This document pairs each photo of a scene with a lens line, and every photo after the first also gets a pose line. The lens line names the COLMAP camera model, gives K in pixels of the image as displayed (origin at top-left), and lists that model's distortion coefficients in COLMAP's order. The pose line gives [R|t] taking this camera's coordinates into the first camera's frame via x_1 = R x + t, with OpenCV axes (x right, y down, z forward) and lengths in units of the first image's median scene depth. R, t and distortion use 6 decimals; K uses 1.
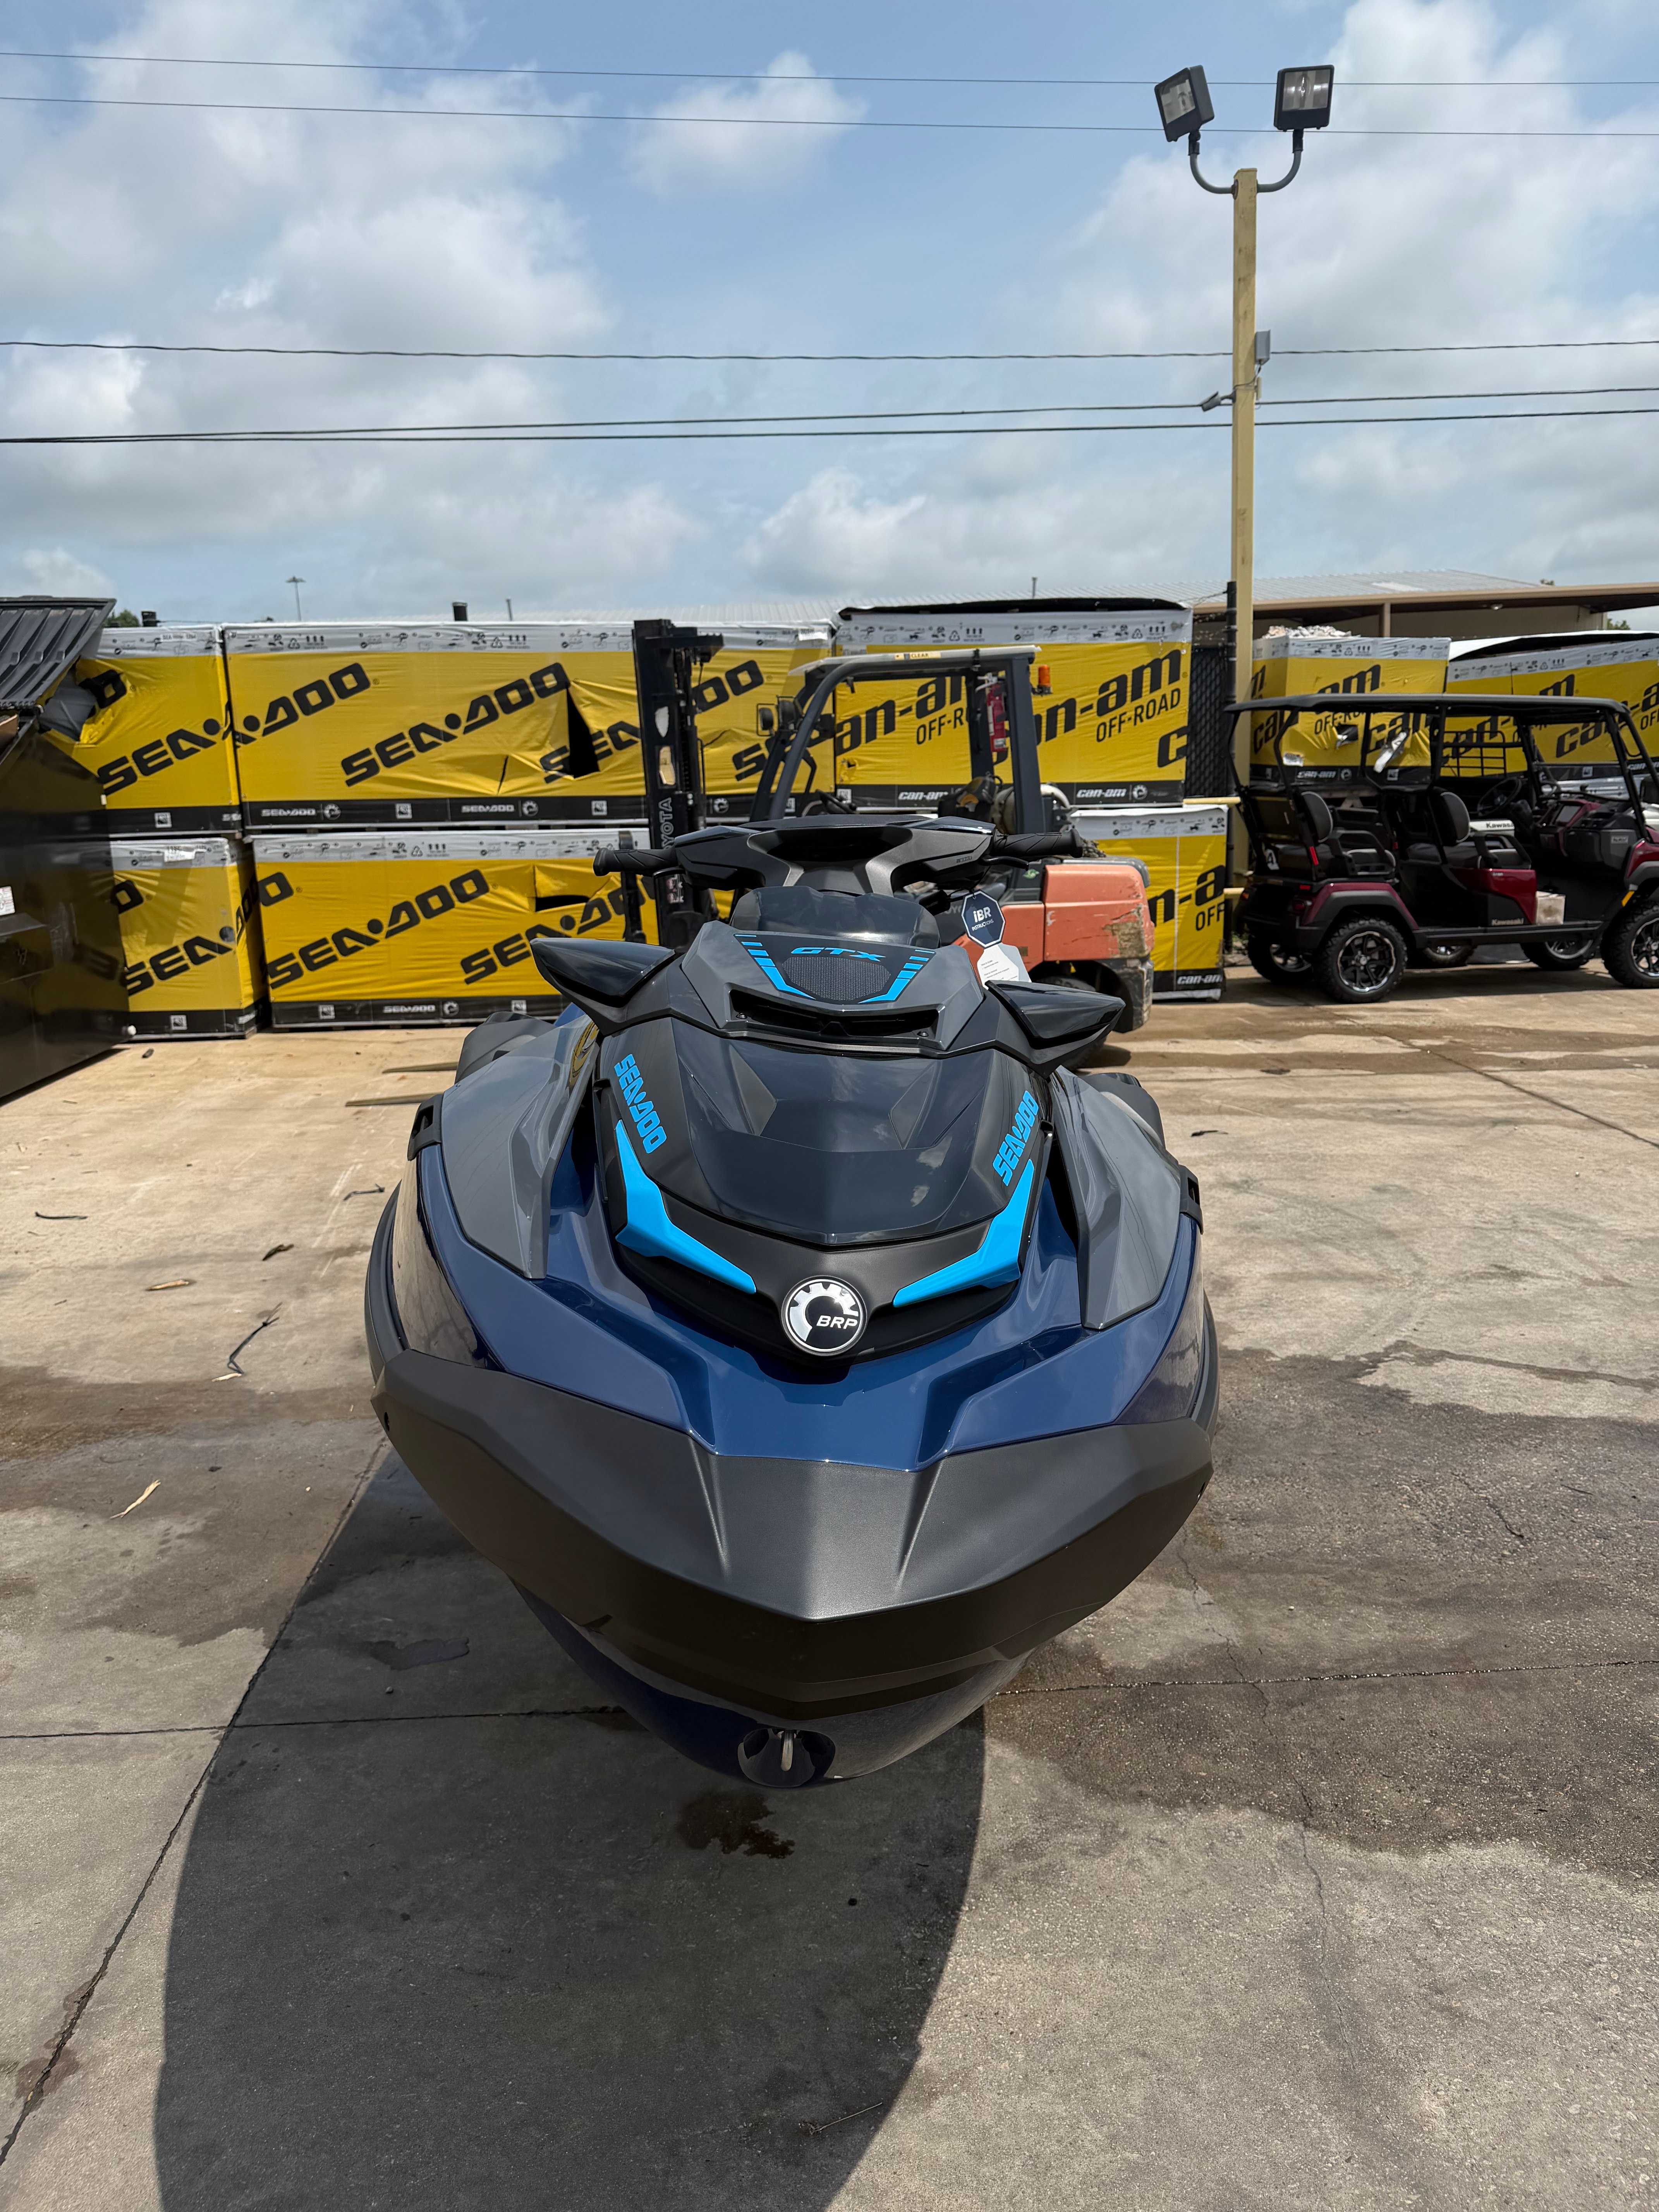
lens RADIAL K [[1568.1, 0, 824.3], [0, 1568.1, 1111.4], [0, 0, 1]] dist [0.002157, -0.012538]
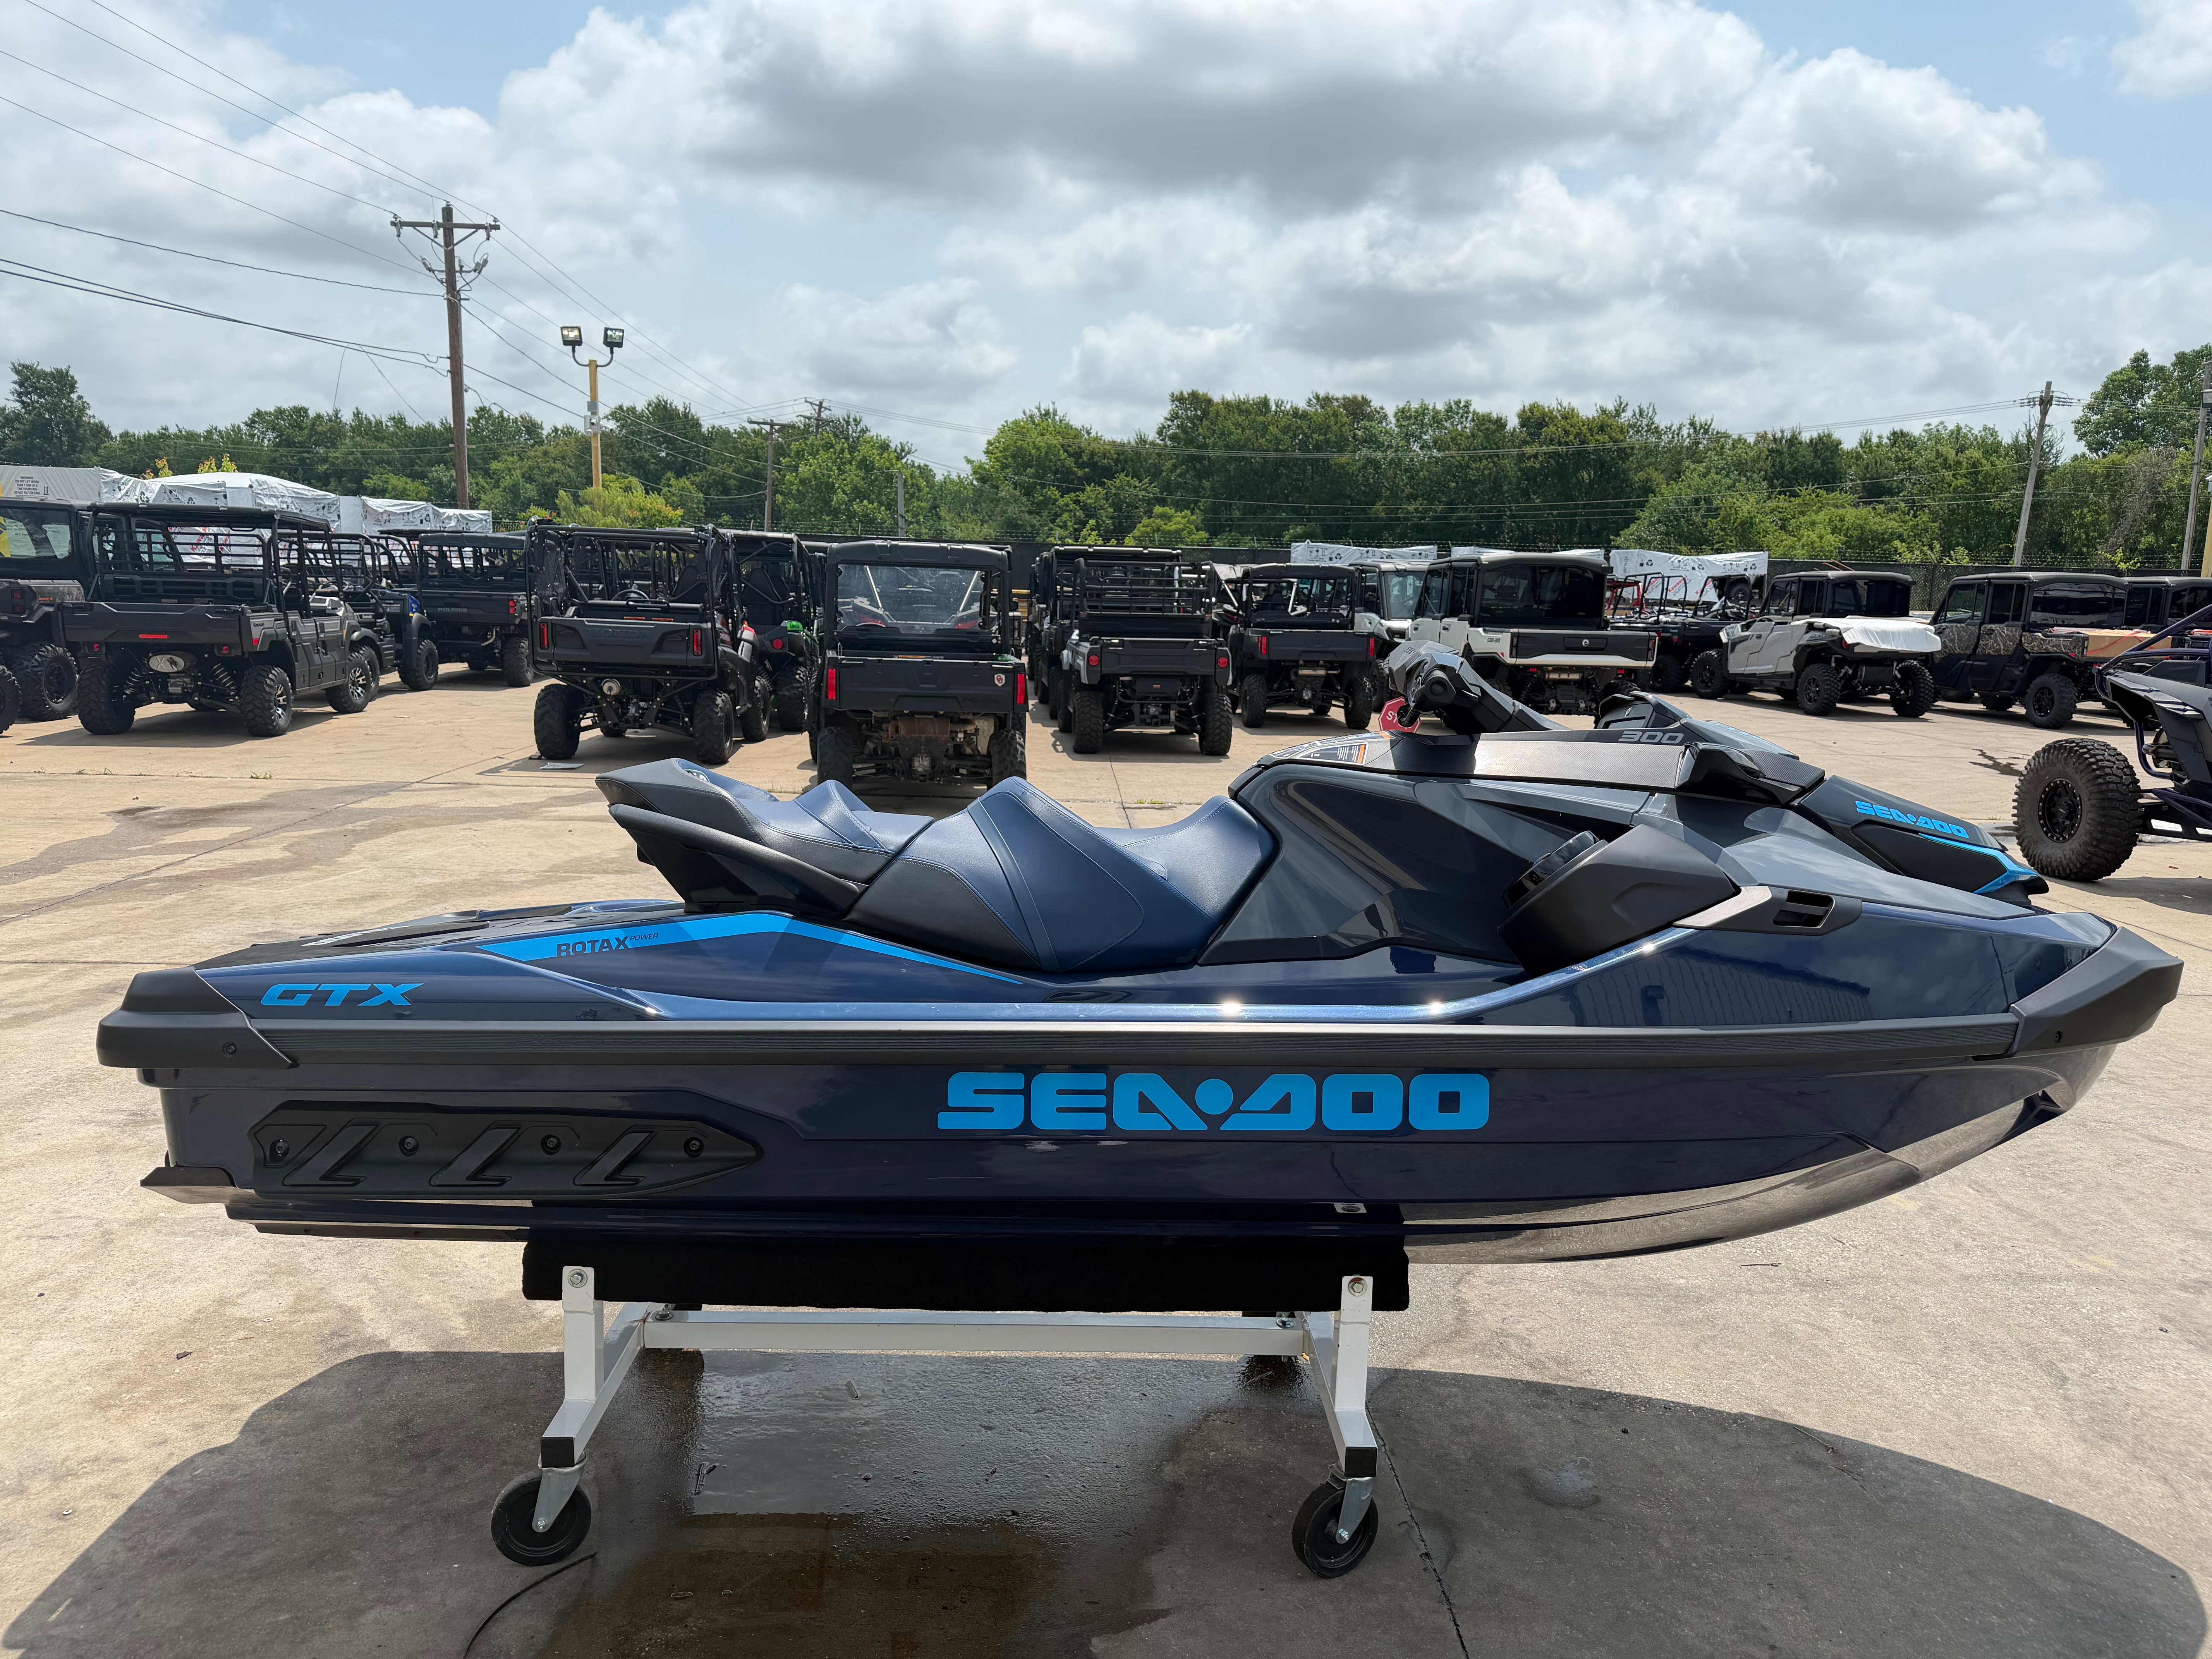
lens RADIAL K [[1568.1, 0, 1101.4], [0, 1568.1, 828.1], [0, 0, 1]] dist [0.002157, -0.012538]
pose [[-0.009728, -0.122024, 0.992479, -1.242496], [0.191490, 0.973930, 0.121620, -0.251454], [-0.981446, 0.191233, 0.013892, 1.308316]]
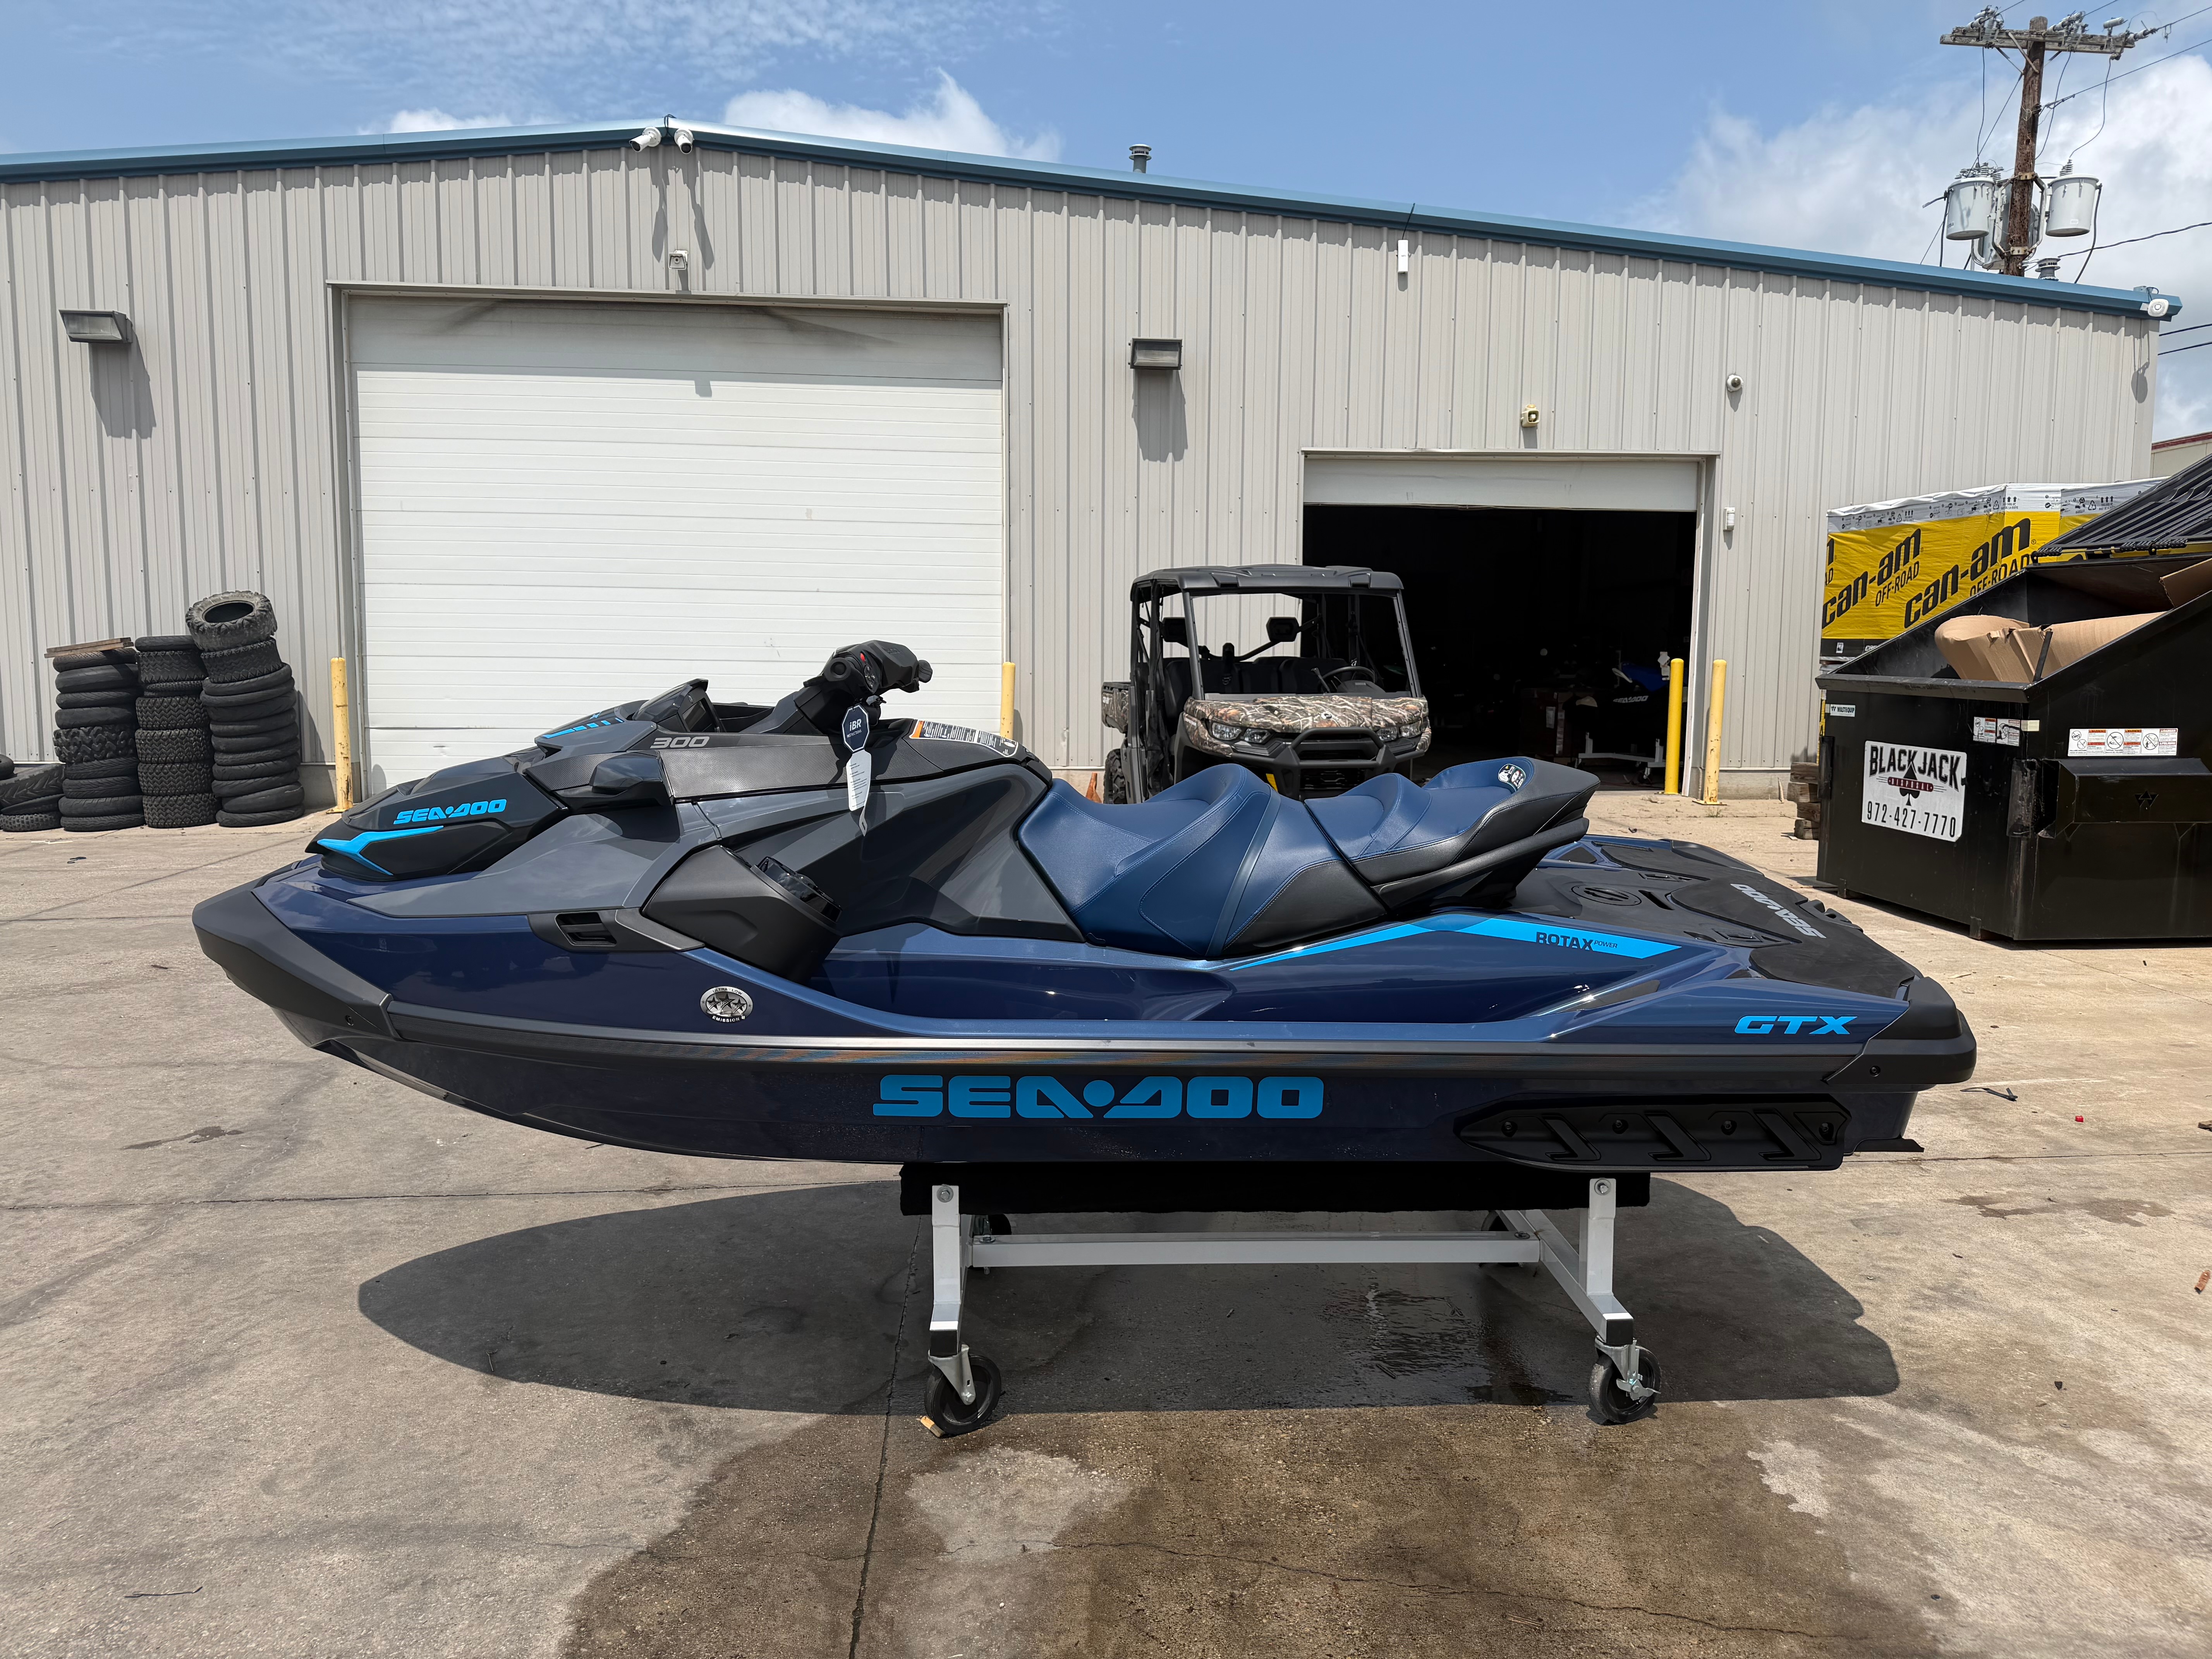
lens RADIAL K [[1568.1, 0, 1102.8], [0, 1568.1, 823.6], [0, 0, 1]] dist [0.002157, -0.012538]
pose [[0.024379, 0.151549, -0.988149, 1.383827], [-0.221668, 0.964657, 0.142477, -0.279164], [0.974817, 0.215568, 0.057111, 1.191899]]
